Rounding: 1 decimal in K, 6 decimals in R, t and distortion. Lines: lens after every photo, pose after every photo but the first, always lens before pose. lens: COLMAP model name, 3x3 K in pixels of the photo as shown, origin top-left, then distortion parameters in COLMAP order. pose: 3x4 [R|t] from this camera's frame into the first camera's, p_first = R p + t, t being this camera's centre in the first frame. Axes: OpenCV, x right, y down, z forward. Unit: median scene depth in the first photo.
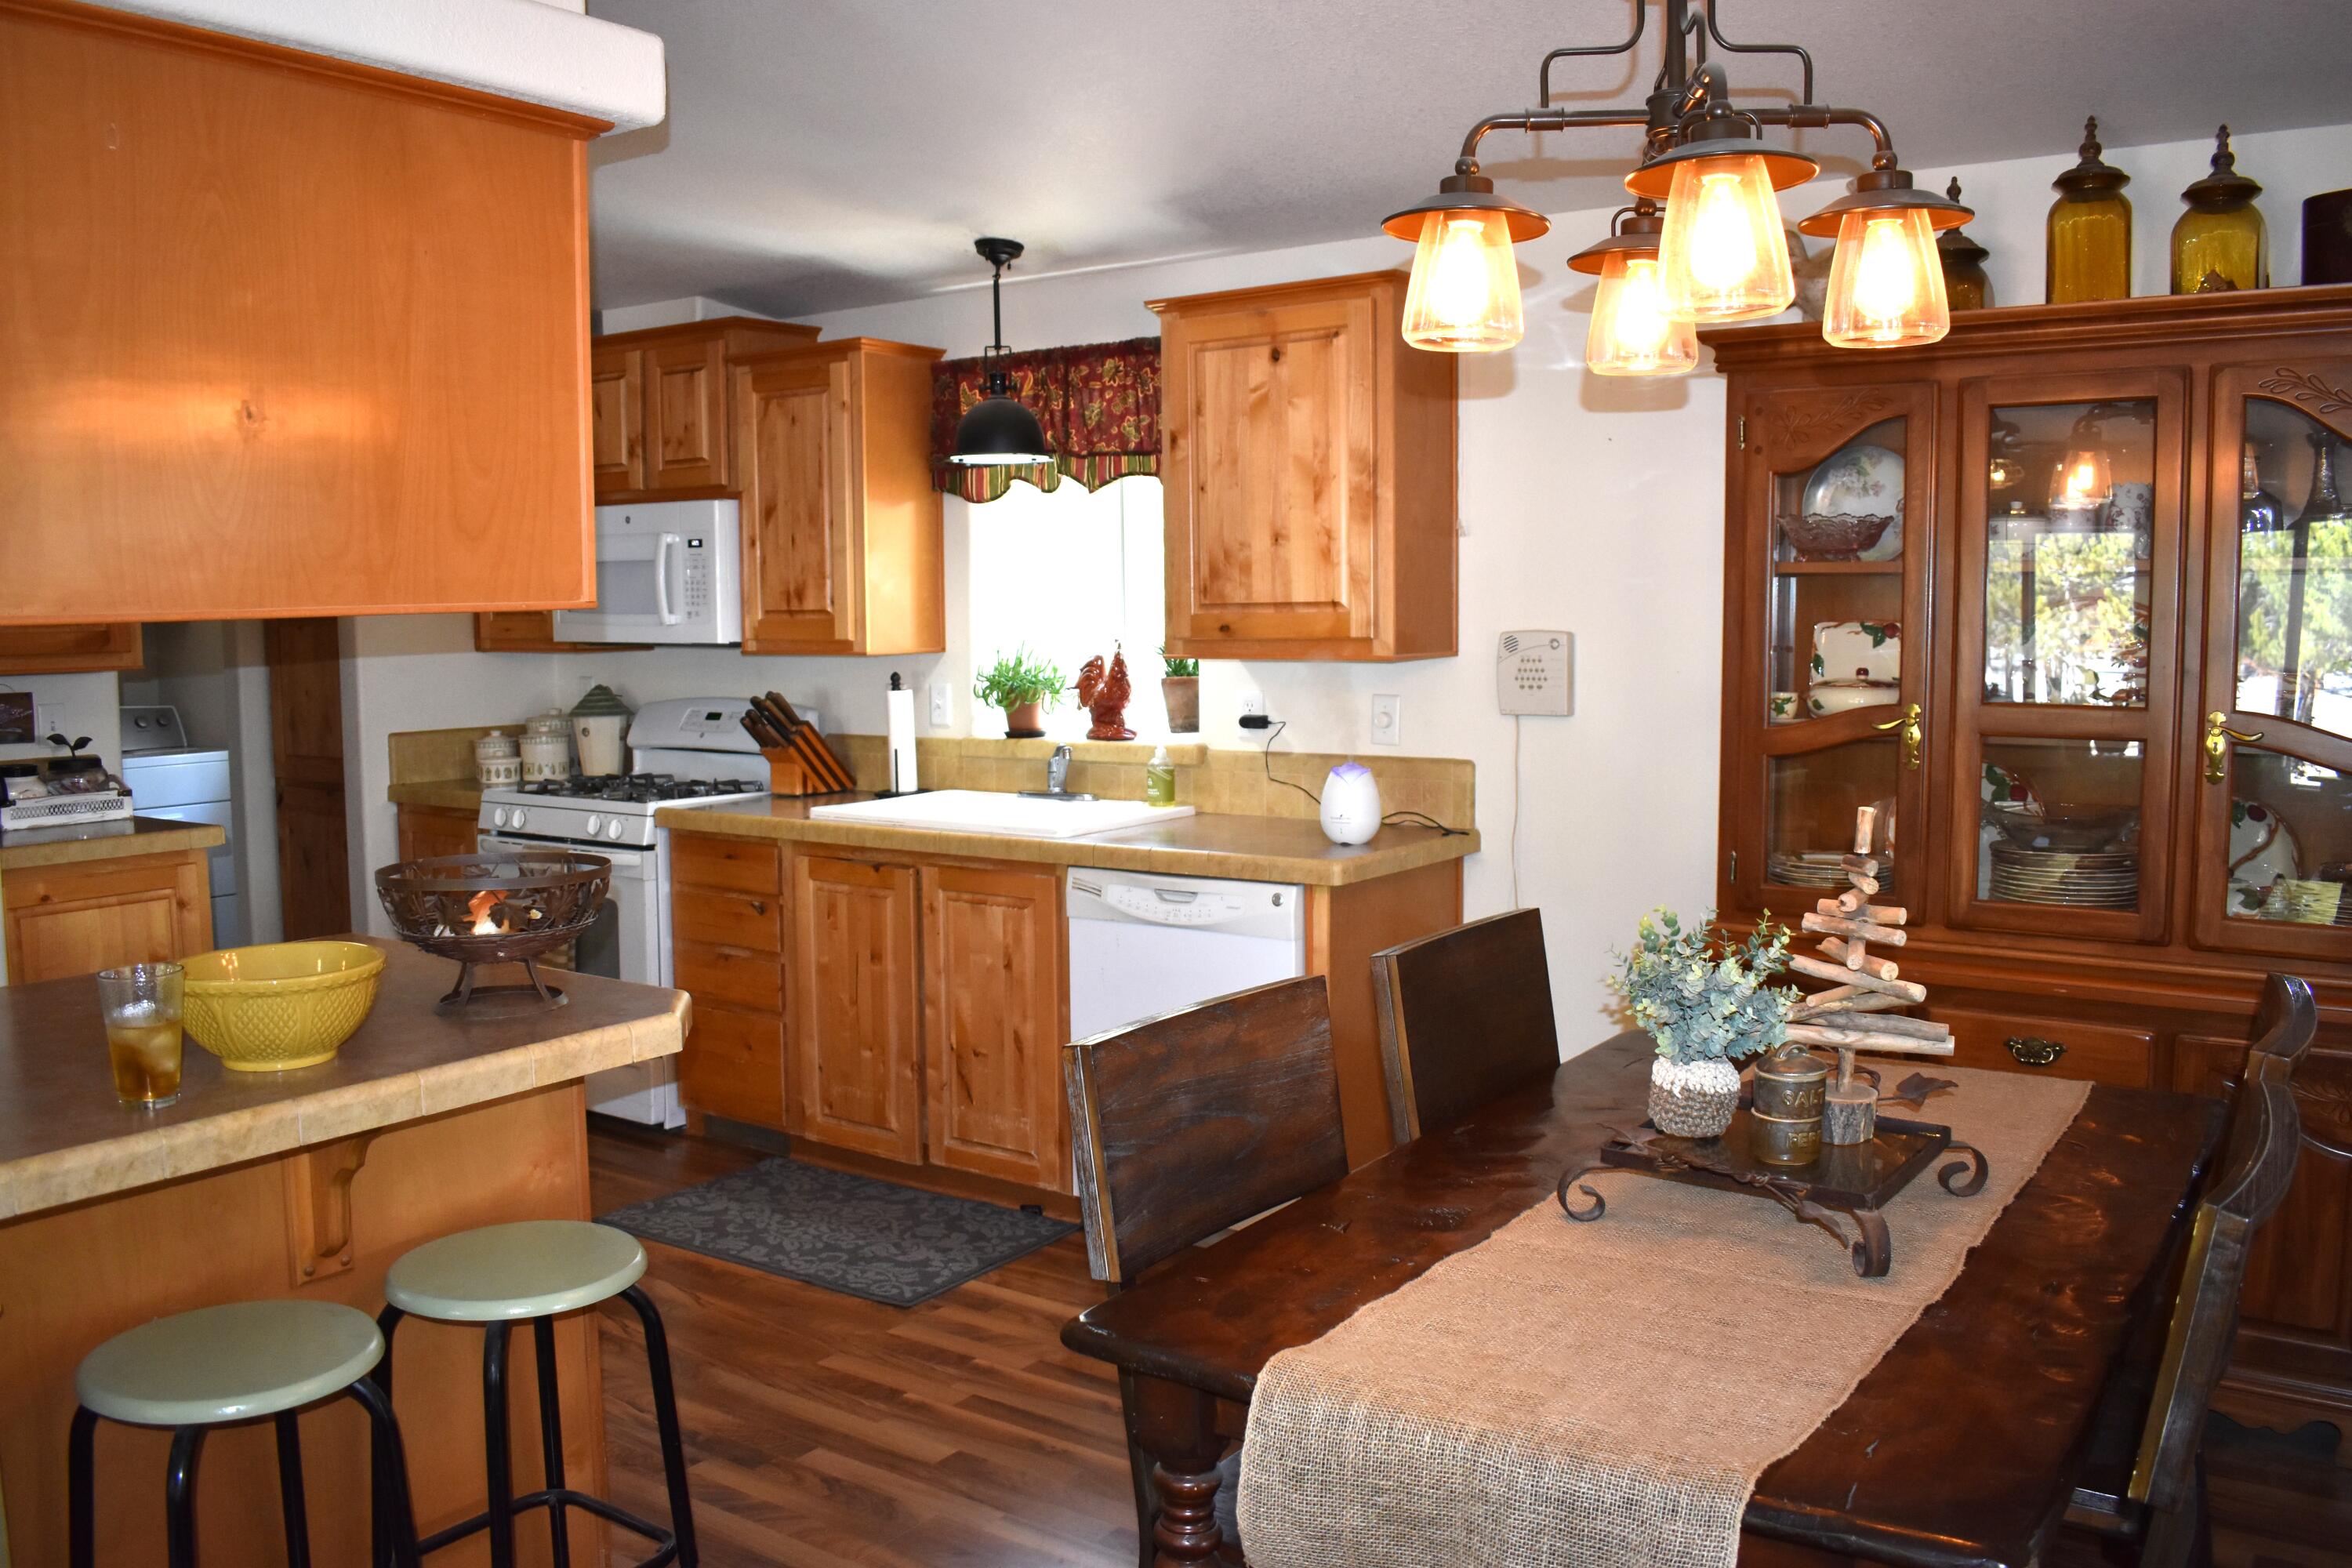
lens RADIAL K [[1892.3, 0, 1172.4], [0, 1892.3, 778.9], [0, 0, 1]] dist [-0.094073, 0.013868]
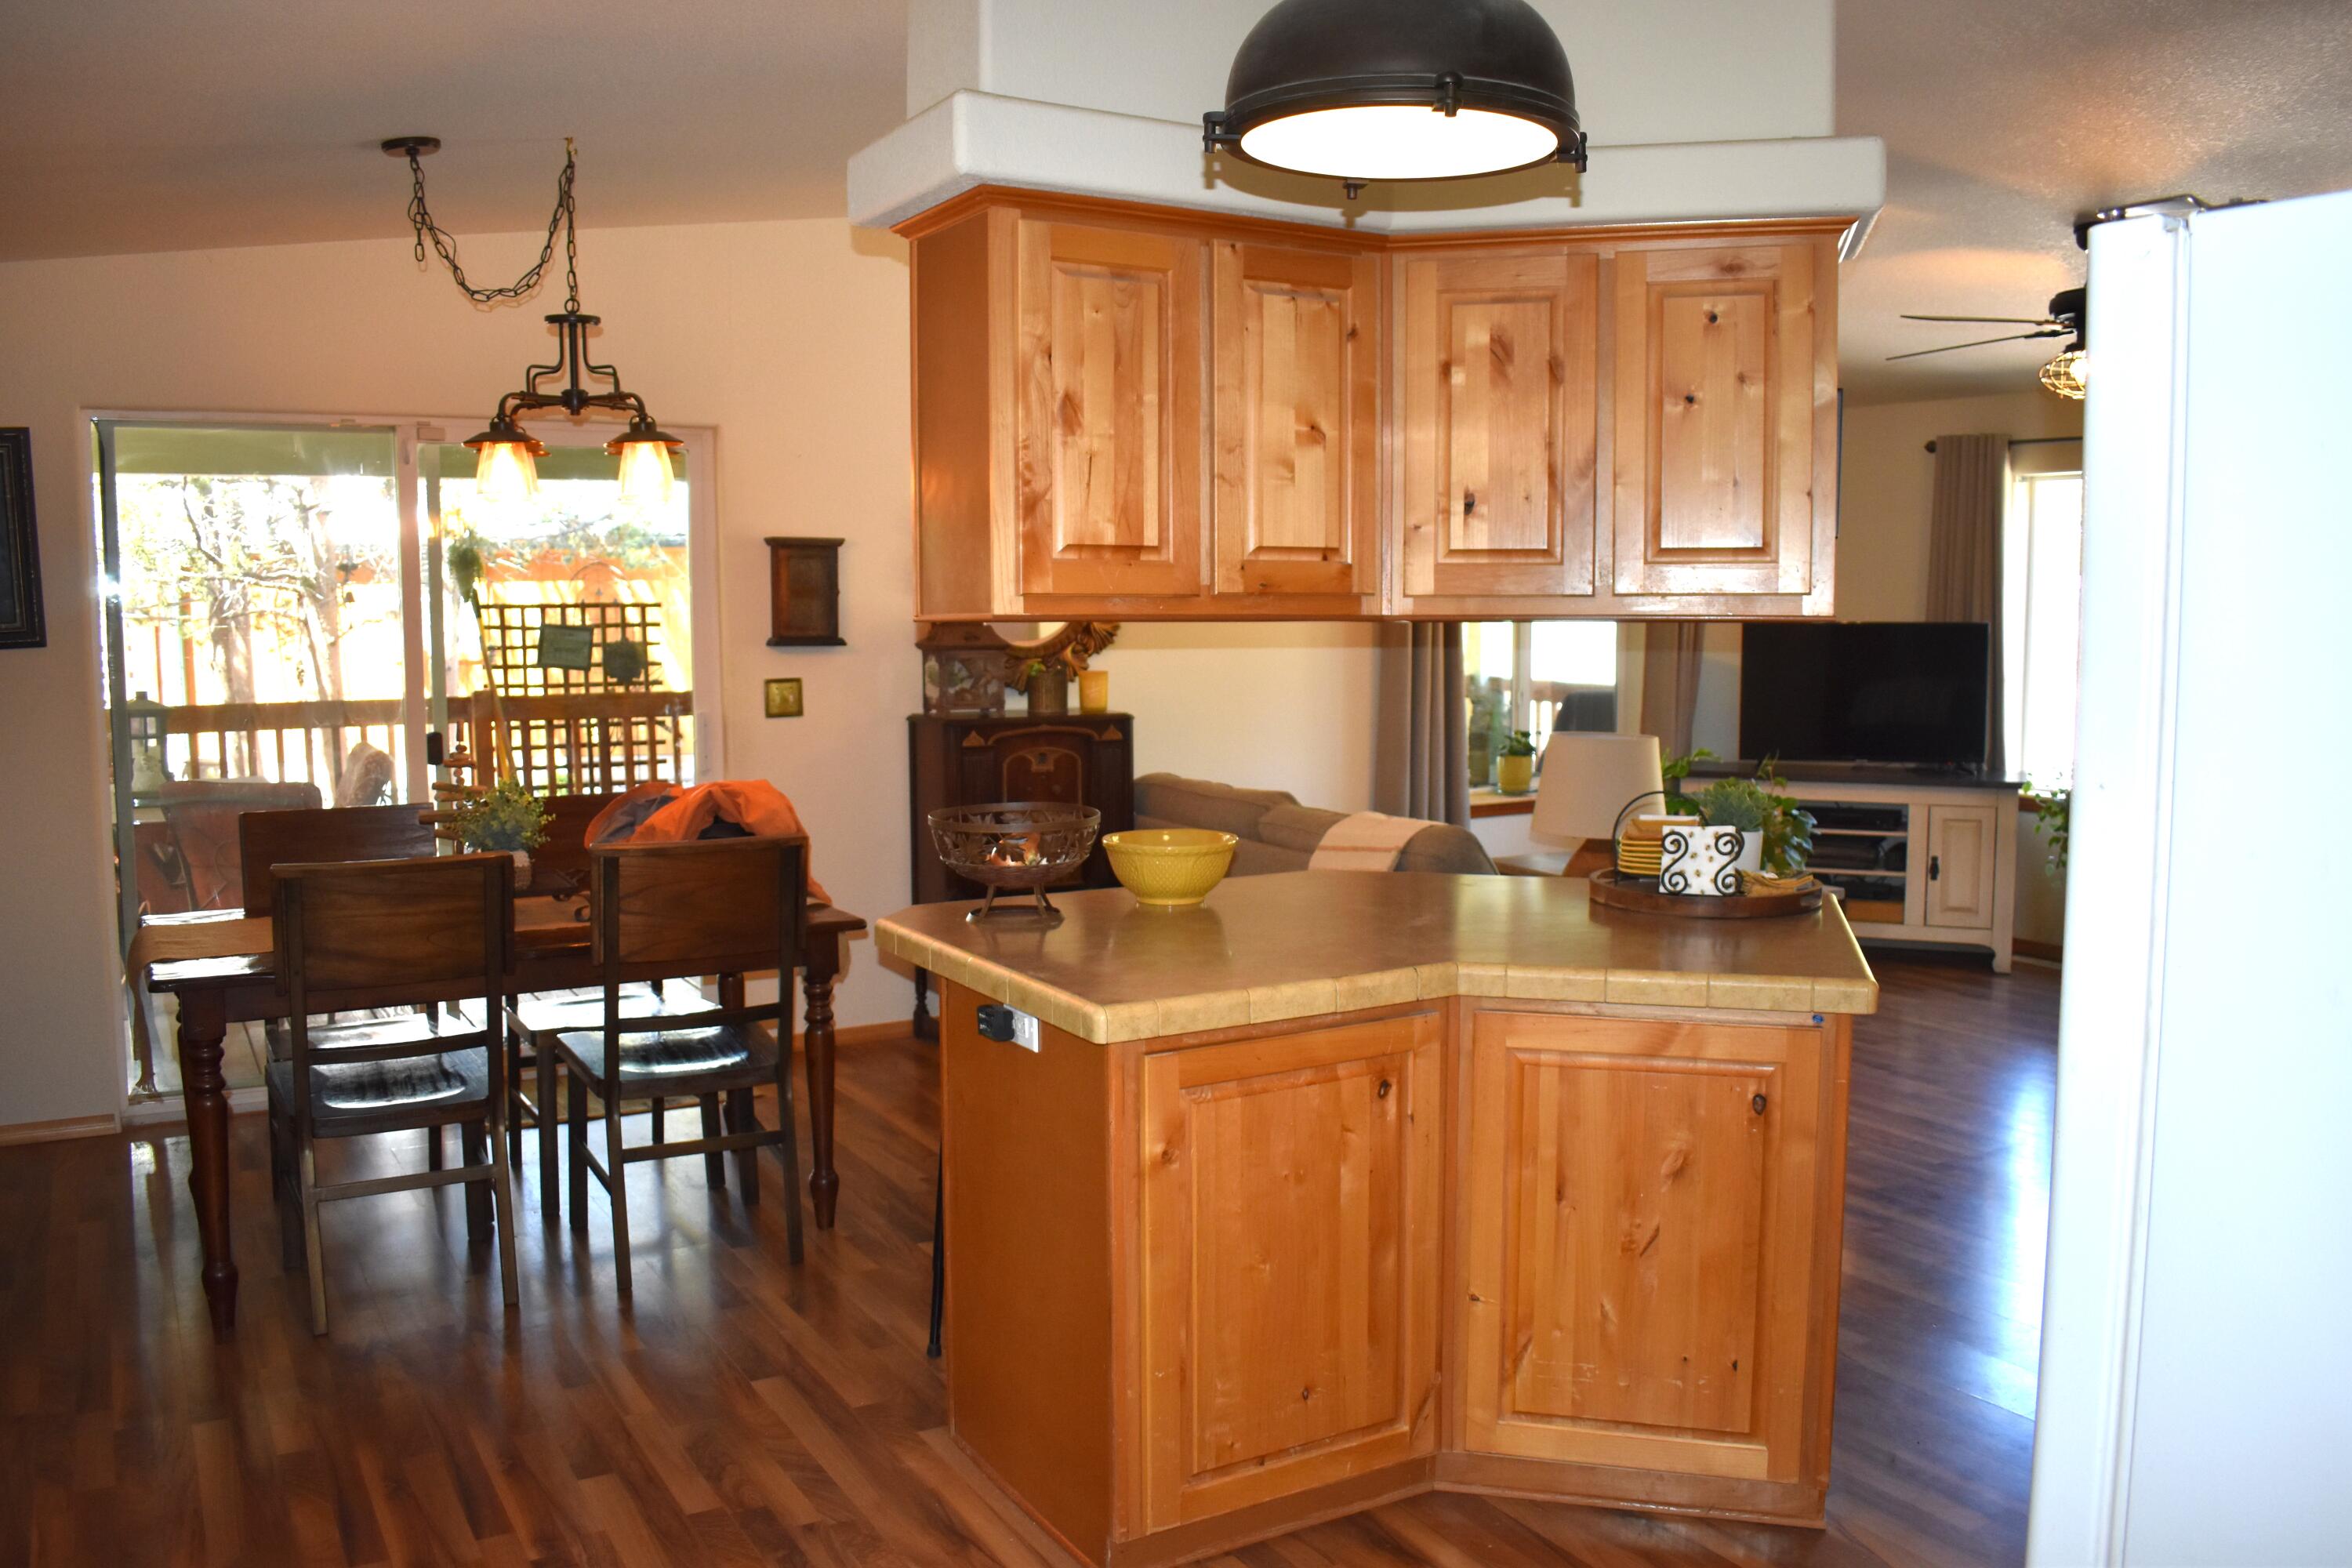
lens RADIAL K [[1892.3, 0, 1172.4], [0, 1892.3, 778.9], [0, 0, 1]] dist [-0.094073, 0.013868]
pose [[-0.908159, -0.029054, 0.417616, -0.579245], [0.050267, 0.982803, 0.177686, -0.119045], [-0.415597, 0.182360, -0.891080, 1.214129]]
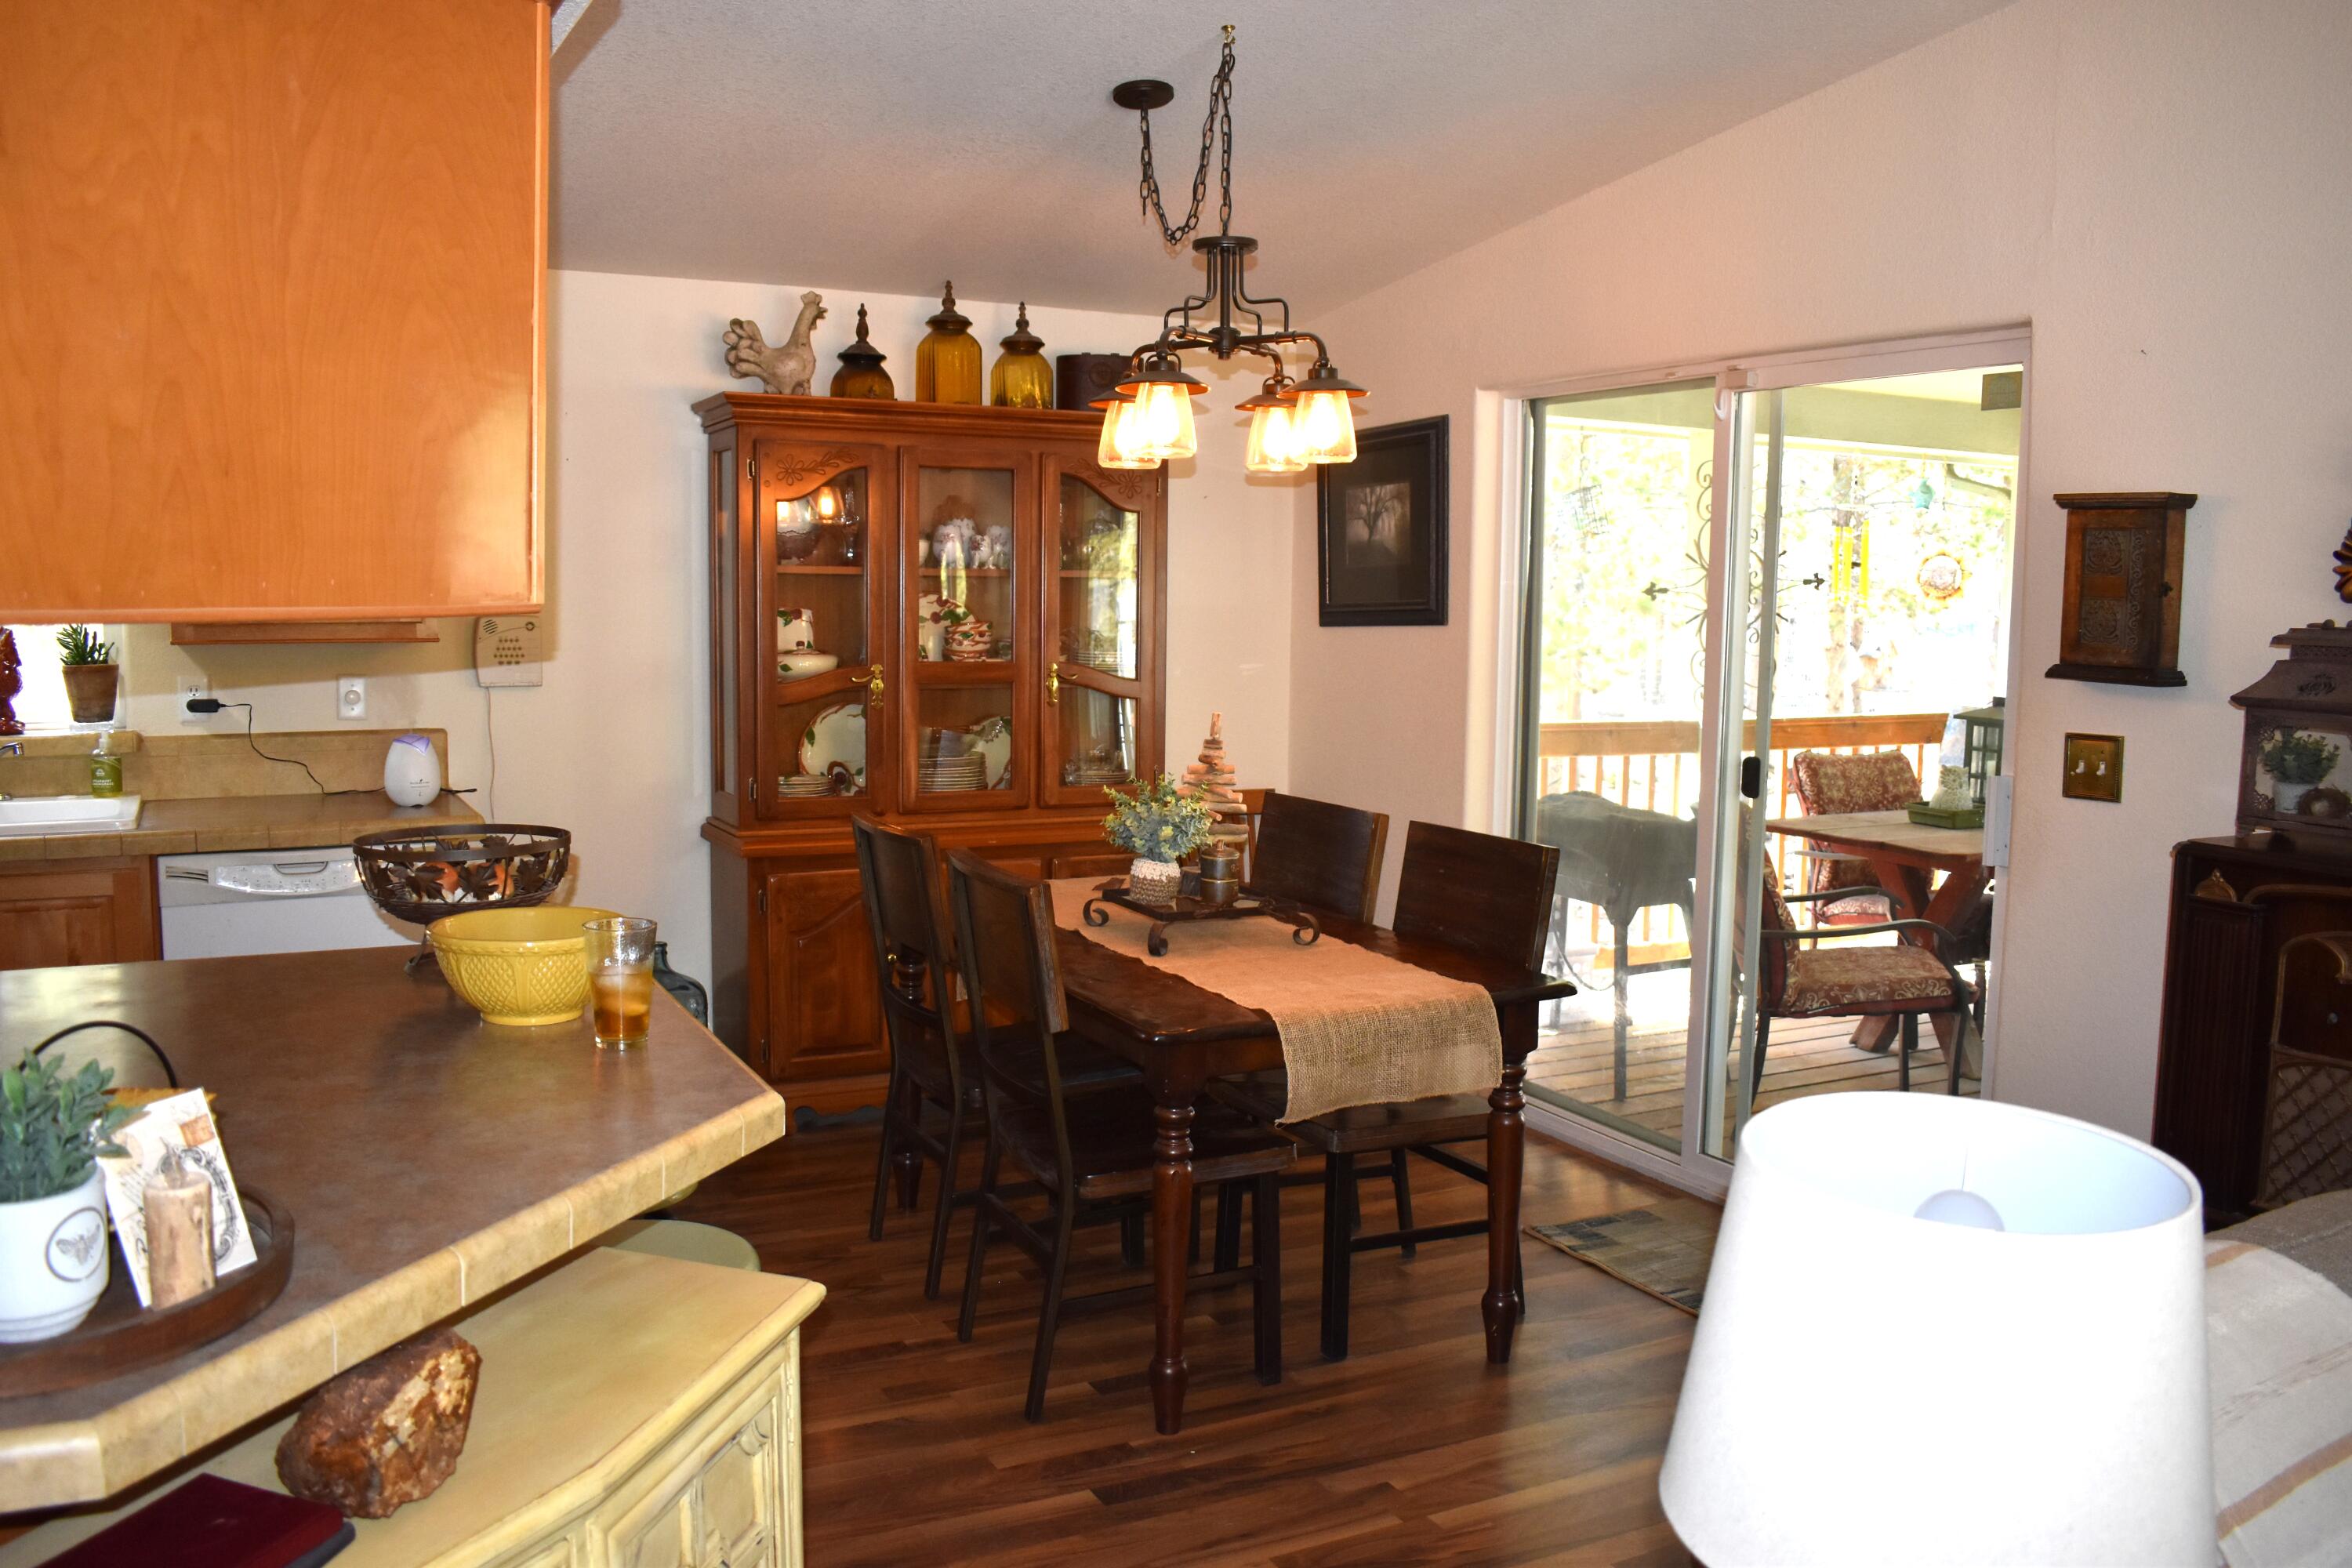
lens RADIAL K [[1892.3, 0, 1172.4], [0, 1892.3, 778.9], [0, 0, 1]] dist [-0.094073, 0.013868]
pose [[0.463401, -0.074922, 0.882976, -0.632635], [0.063875, 0.996652, 0.051045, -0.008731], [-0.883844, 0.032746, 0.466635, 0.078961]]
